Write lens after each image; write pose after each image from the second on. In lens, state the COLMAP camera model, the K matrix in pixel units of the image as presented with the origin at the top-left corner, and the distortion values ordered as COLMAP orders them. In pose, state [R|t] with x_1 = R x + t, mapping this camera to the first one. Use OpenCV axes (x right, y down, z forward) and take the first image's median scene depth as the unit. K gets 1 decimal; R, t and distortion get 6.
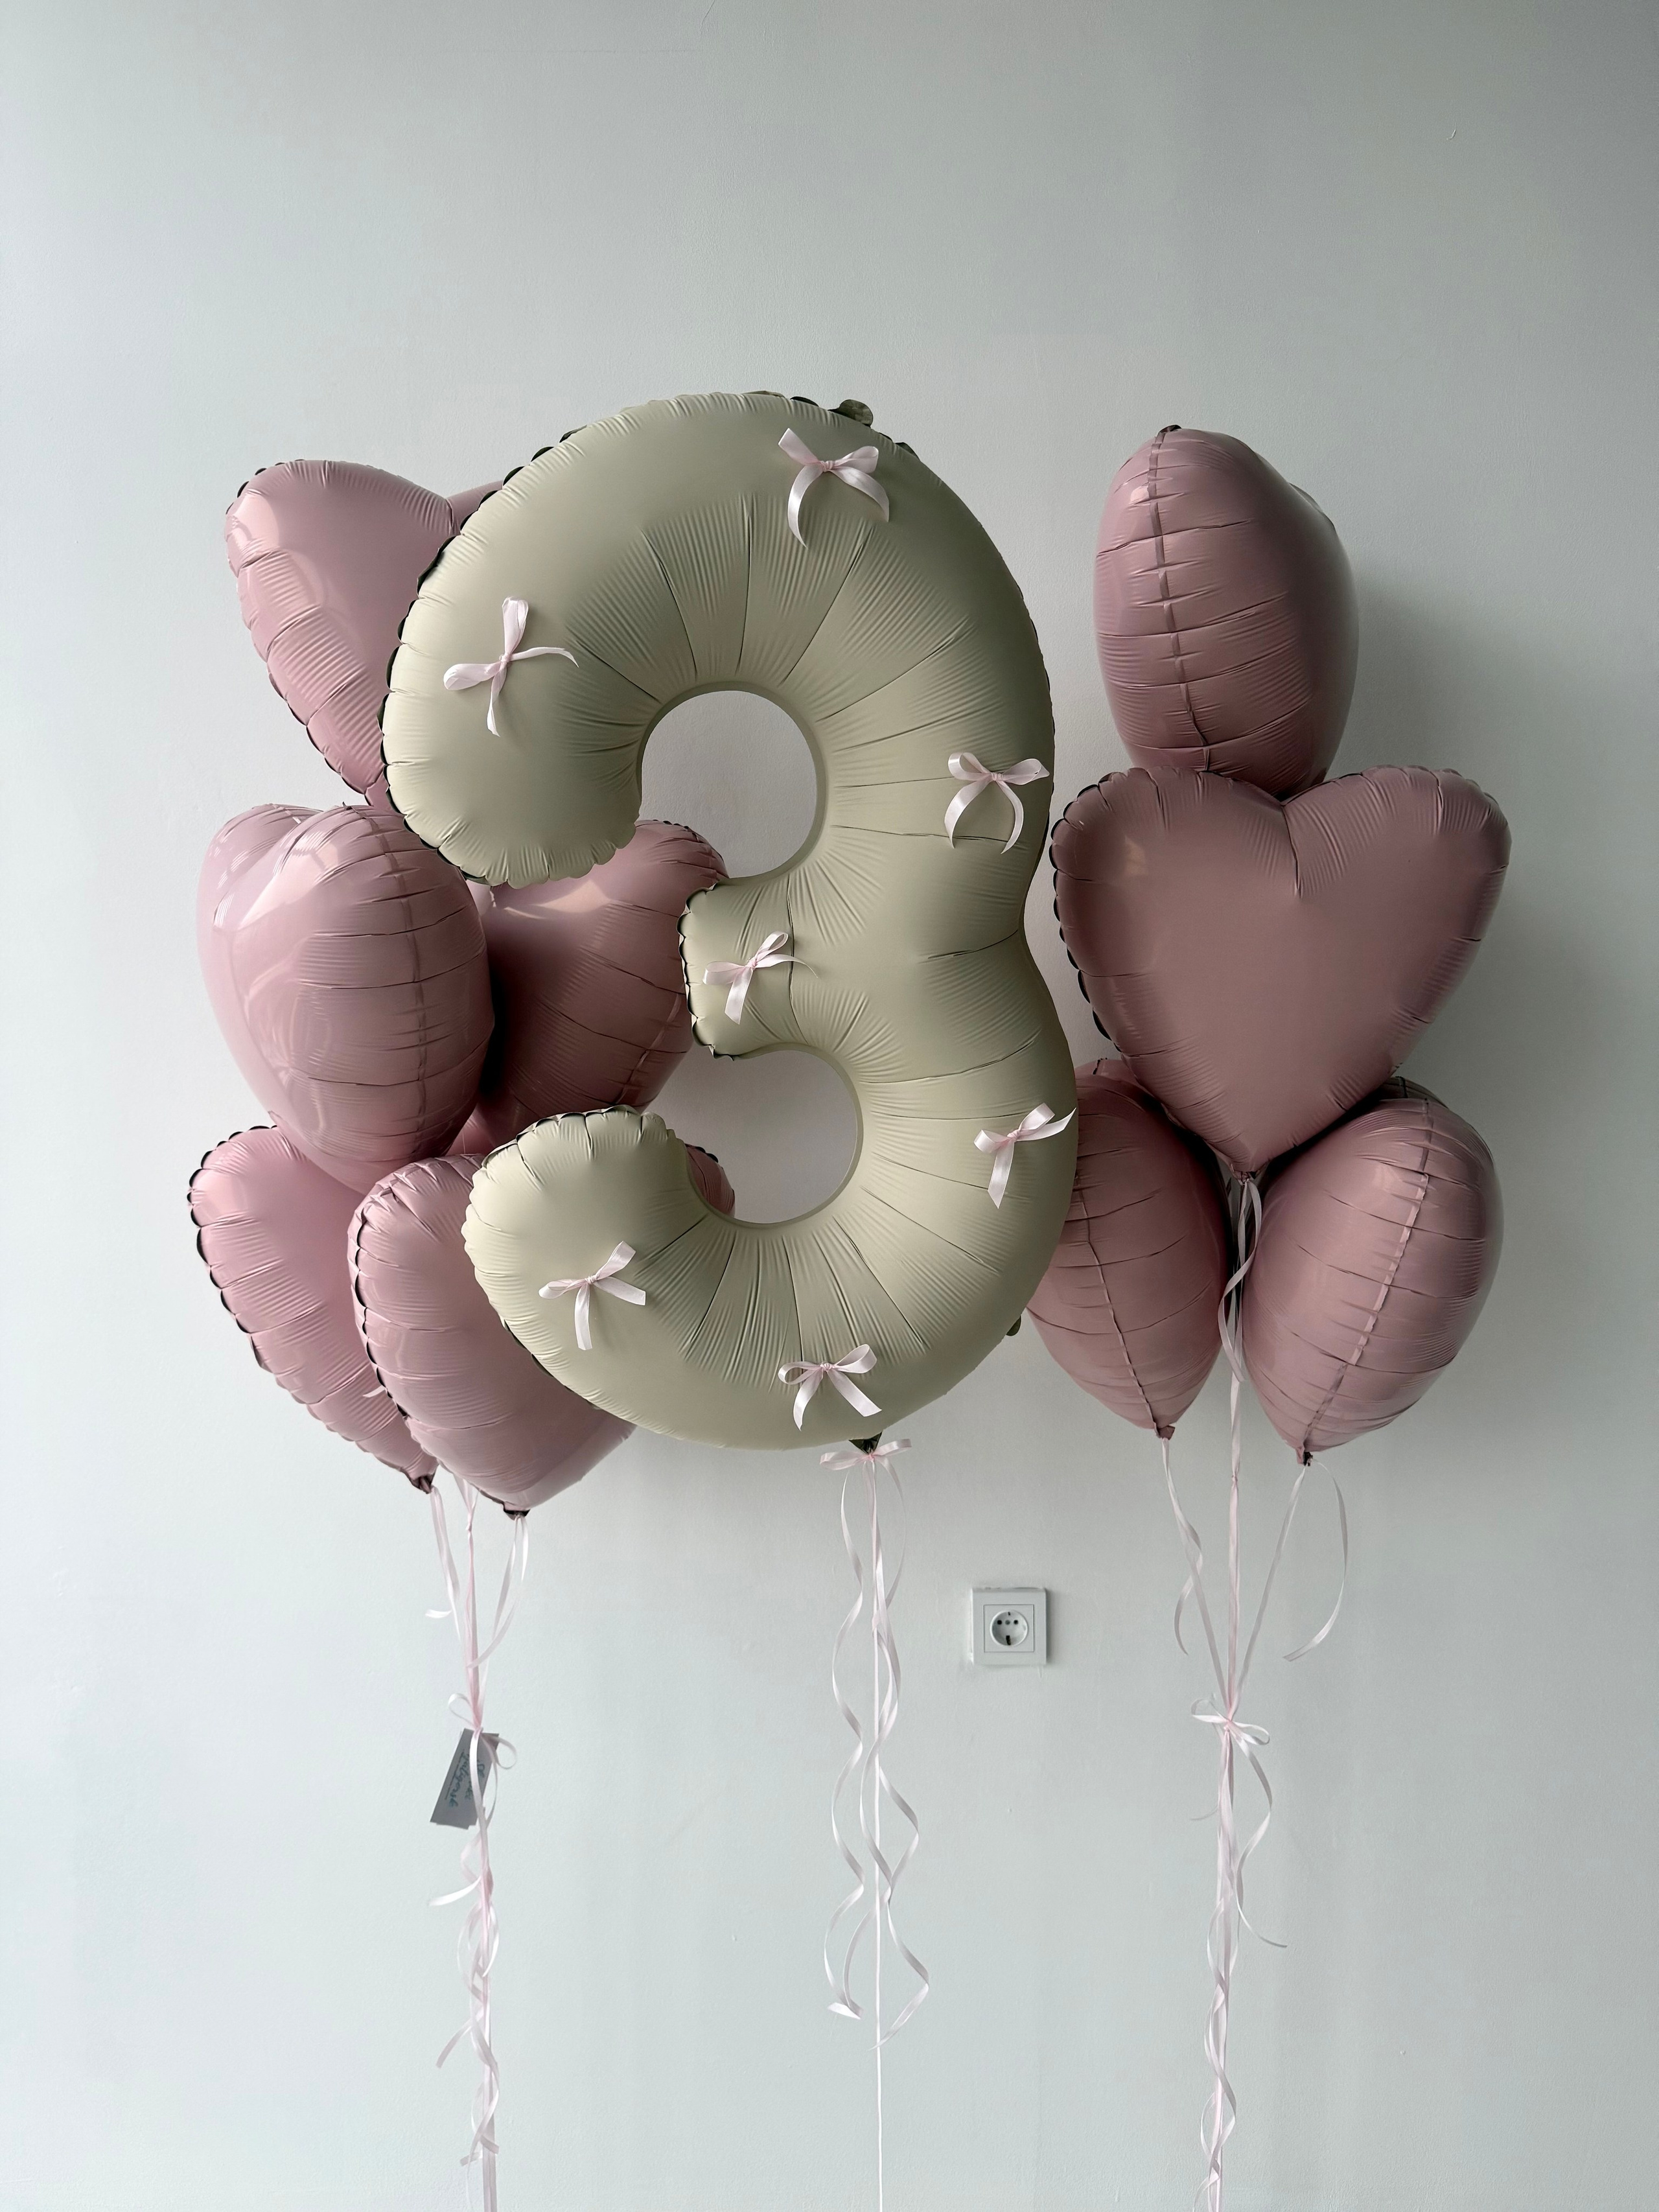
lens RADIAL K [[1938.4, 0, 753.0], [0, 1938.4, 1111.3], [0, 0, 1]] dist [0.356198, -0.321877]
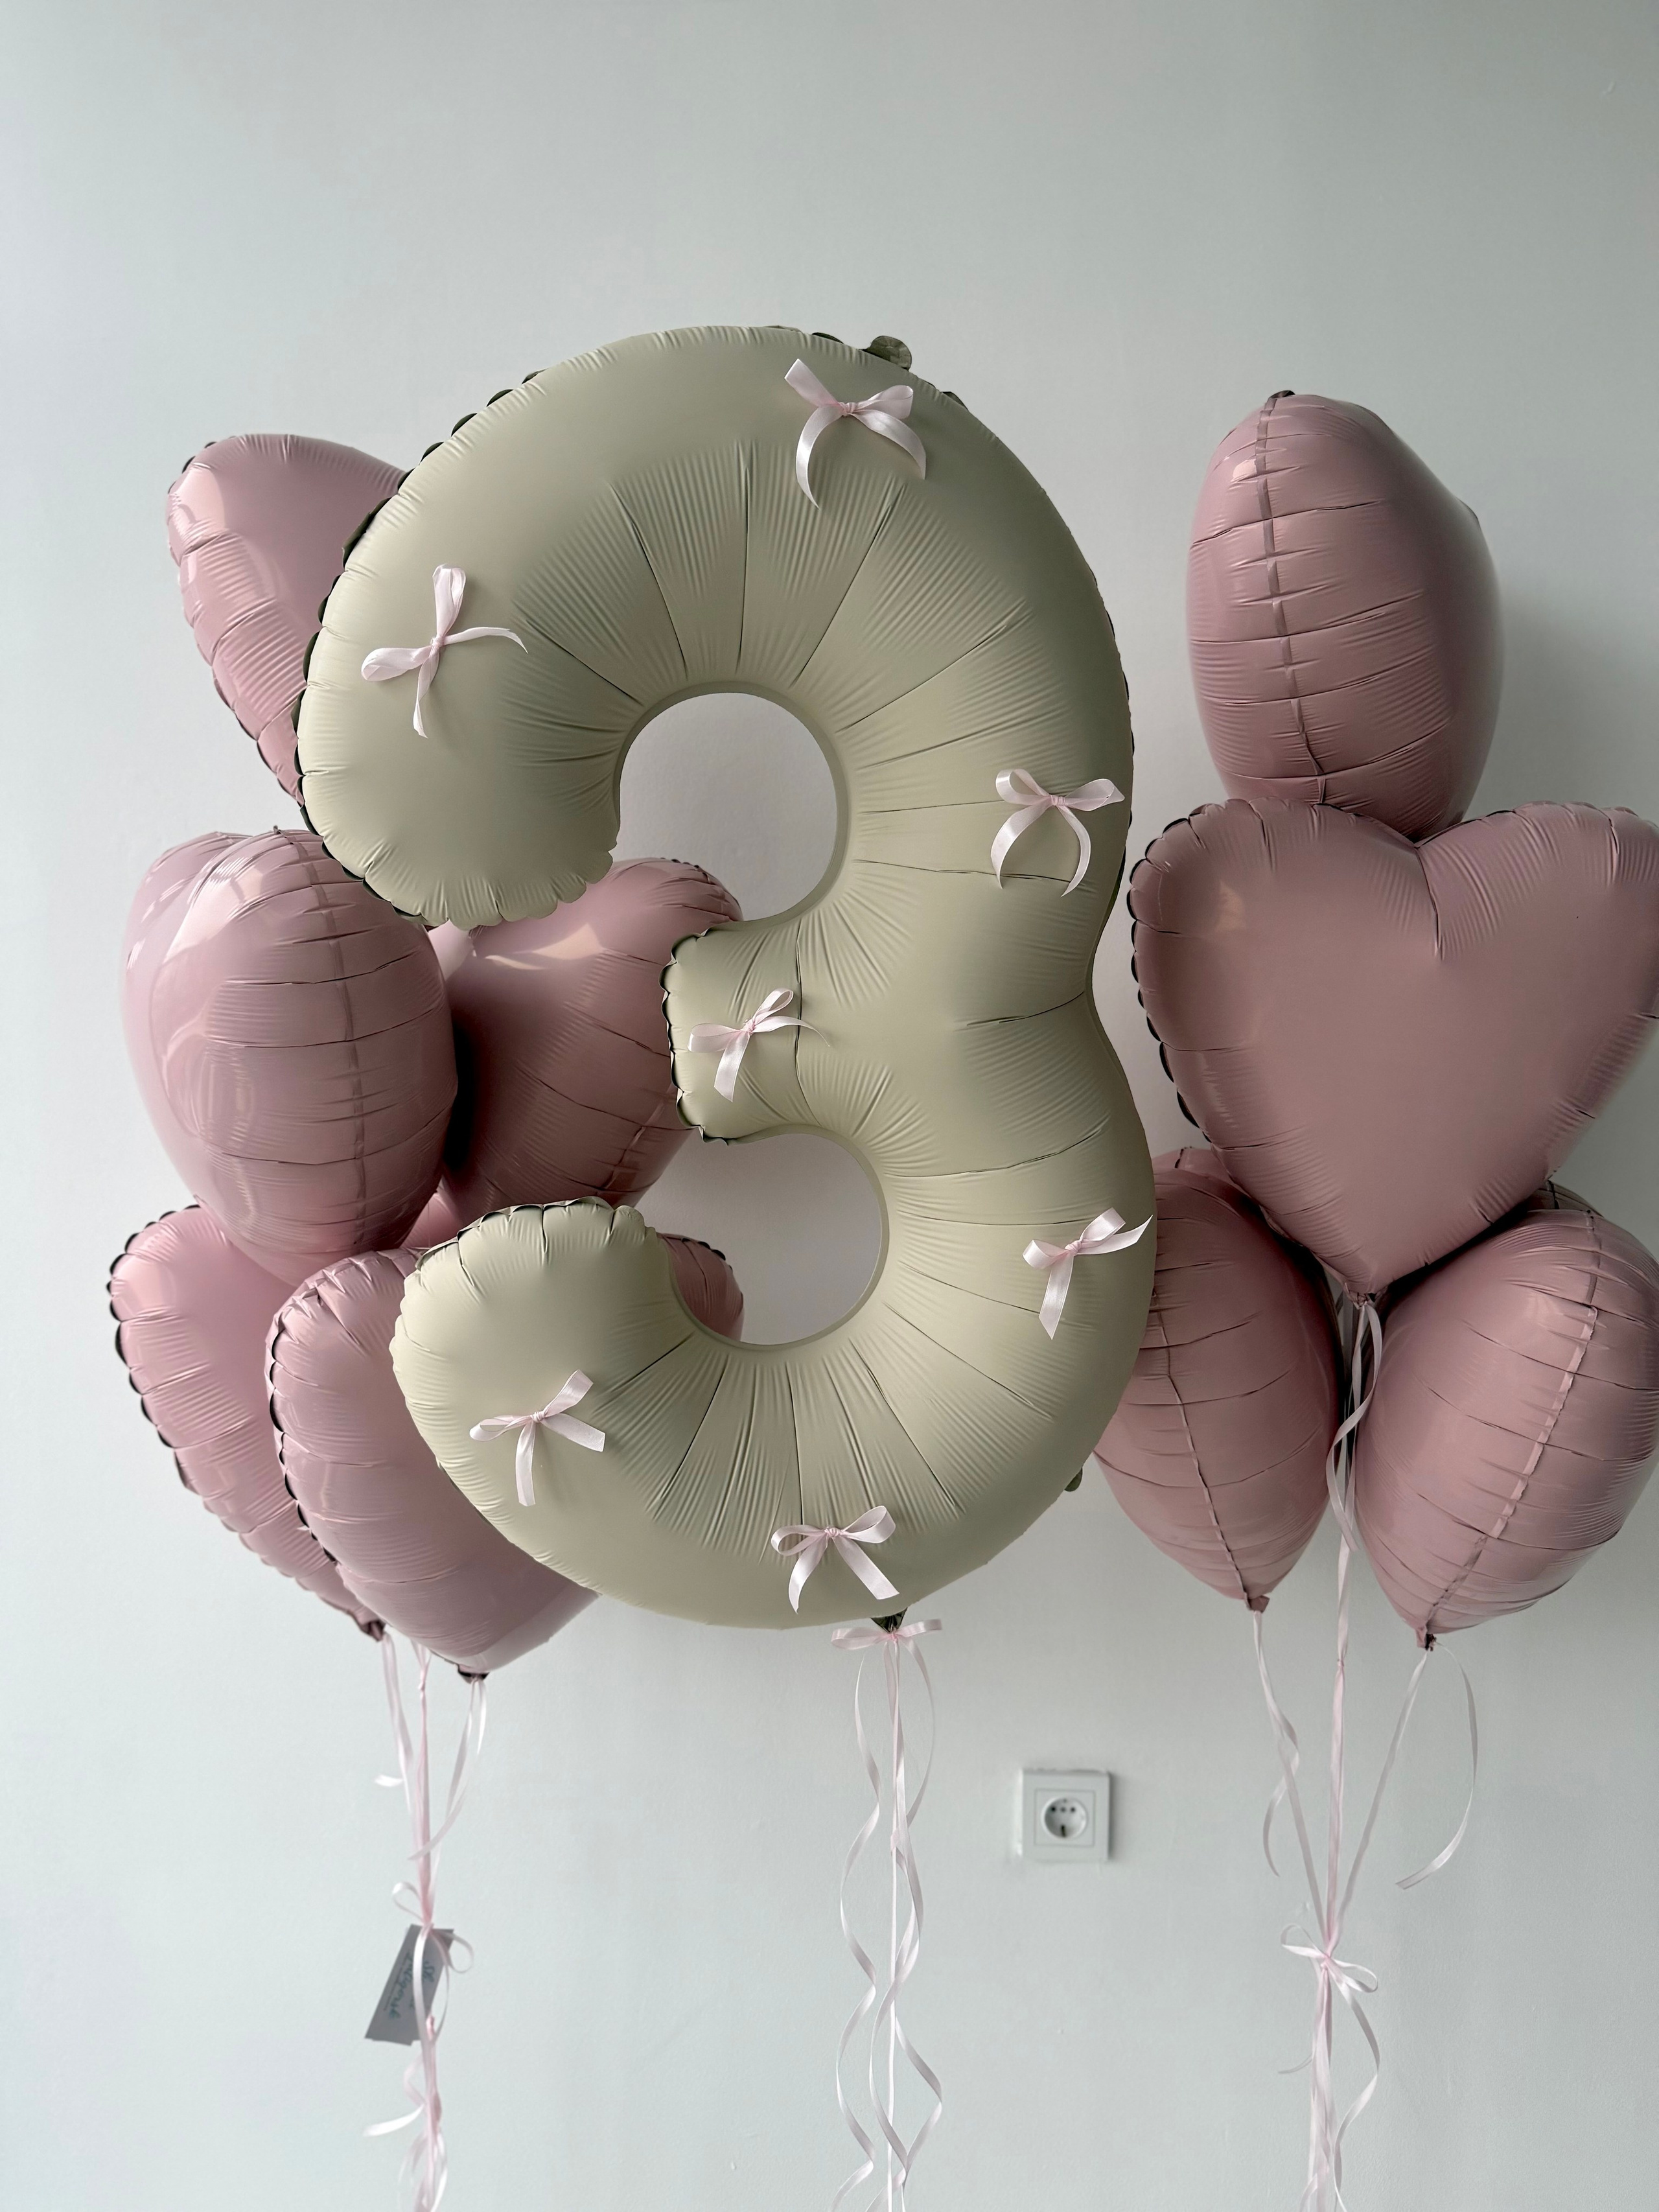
lens RADIAL K [[1519.8, 0, 829.5], [0, 1519.8, 1106.0], [0, 0, 1]] dist [0.185916, -0.120248]
pose [[0.997564, 0.022826, -0.065923, 0.072074], [-0.023764, 0.999627, -0.013468, -0.034030], [0.065591, 0.015002, 0.997734, 0.357360]]
